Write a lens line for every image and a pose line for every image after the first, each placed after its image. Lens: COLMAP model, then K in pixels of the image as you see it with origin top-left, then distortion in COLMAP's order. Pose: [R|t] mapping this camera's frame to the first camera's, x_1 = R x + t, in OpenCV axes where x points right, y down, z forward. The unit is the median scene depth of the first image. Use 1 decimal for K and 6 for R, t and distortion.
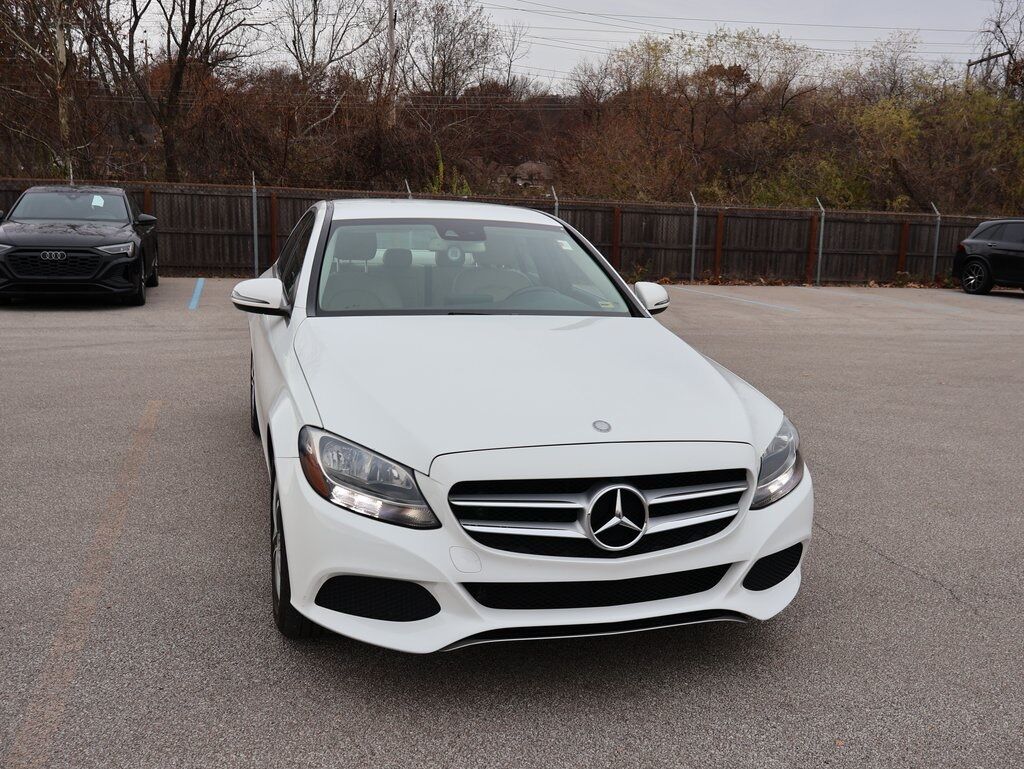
lens RADIAL K [[946.7, 0, 514.3], [0, 946.7, 382.7], [0, 0, 1]] dist [-0.004046, 0.000000]
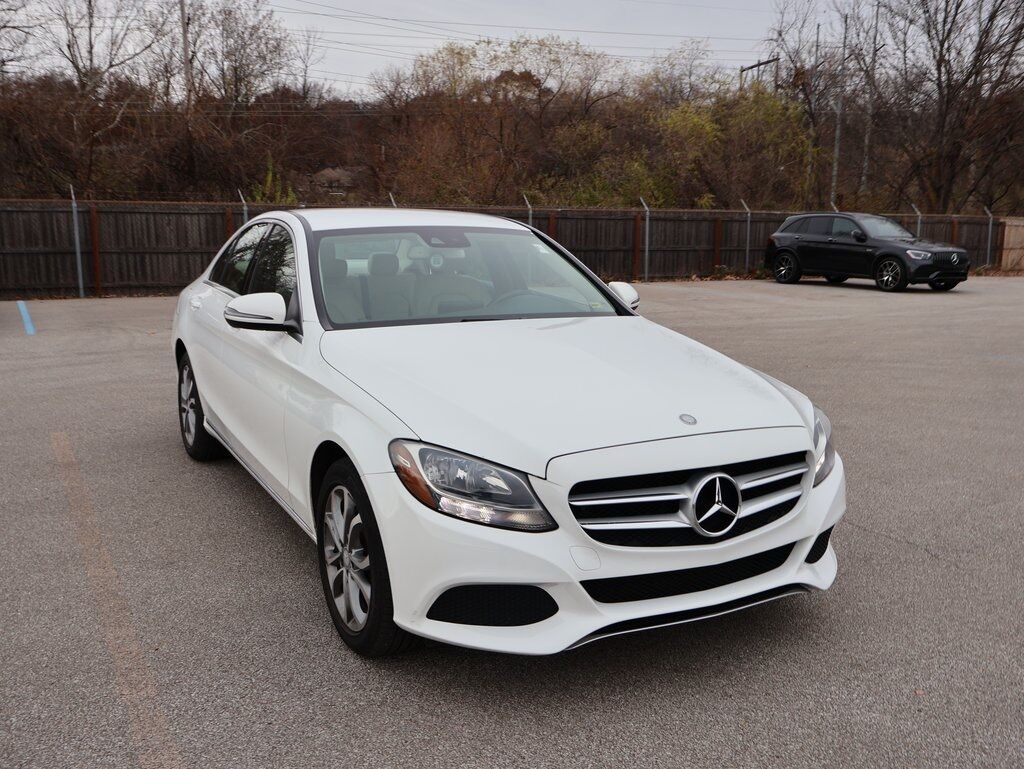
lens RADIAL K [[946.7, 0, 507.0], [0, 946.7, 387.7], [0, 0, 1]] dist [-0.004046, 0.000000]
pose [[0.980327, -0.061765, 0.187466, -0.167249], [0.061860, 0.998071, 0.005350, -0.003818], [-0.187435, 0.006352, 0.982256, 0.005982]]
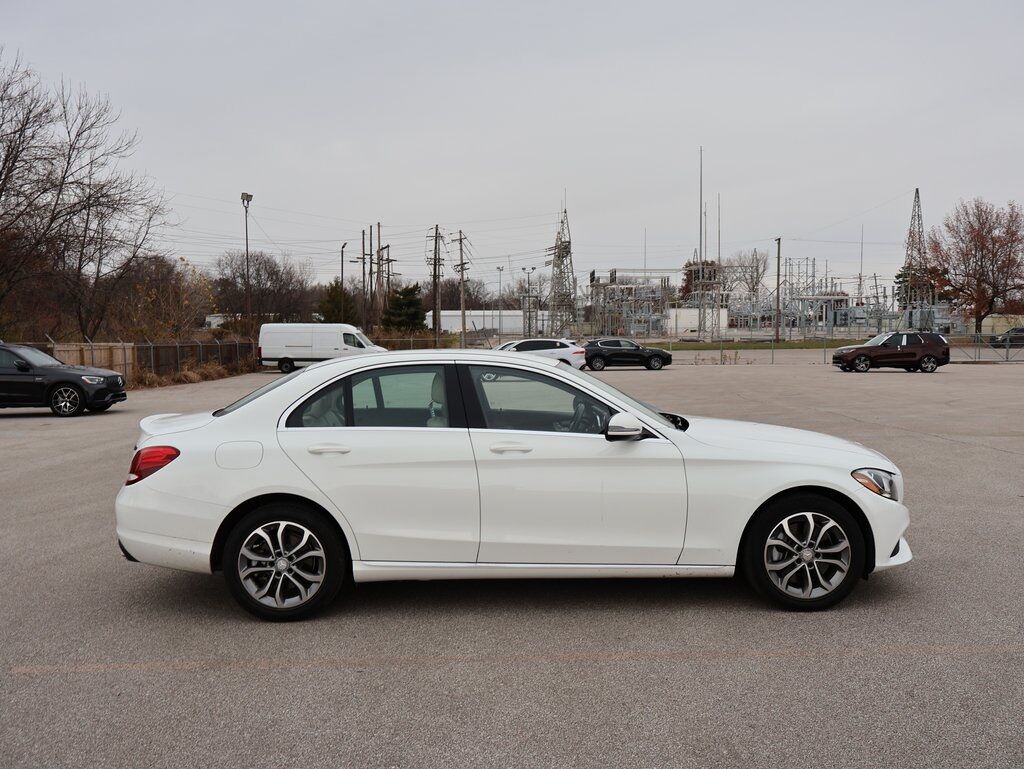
lens RADIAL K [[946.7, 0, 510.0], [0, 946.7, 384.2], [0, 0, 1]] dist [-0.004046, 0.000000]
pose [[0.312553, -0.094217, 0.945216, -1.229420], [0.206850, 0.977940, 0.029080, -0.175227], [-0.927105, 0.186429, 0.325147, 0.579435]]
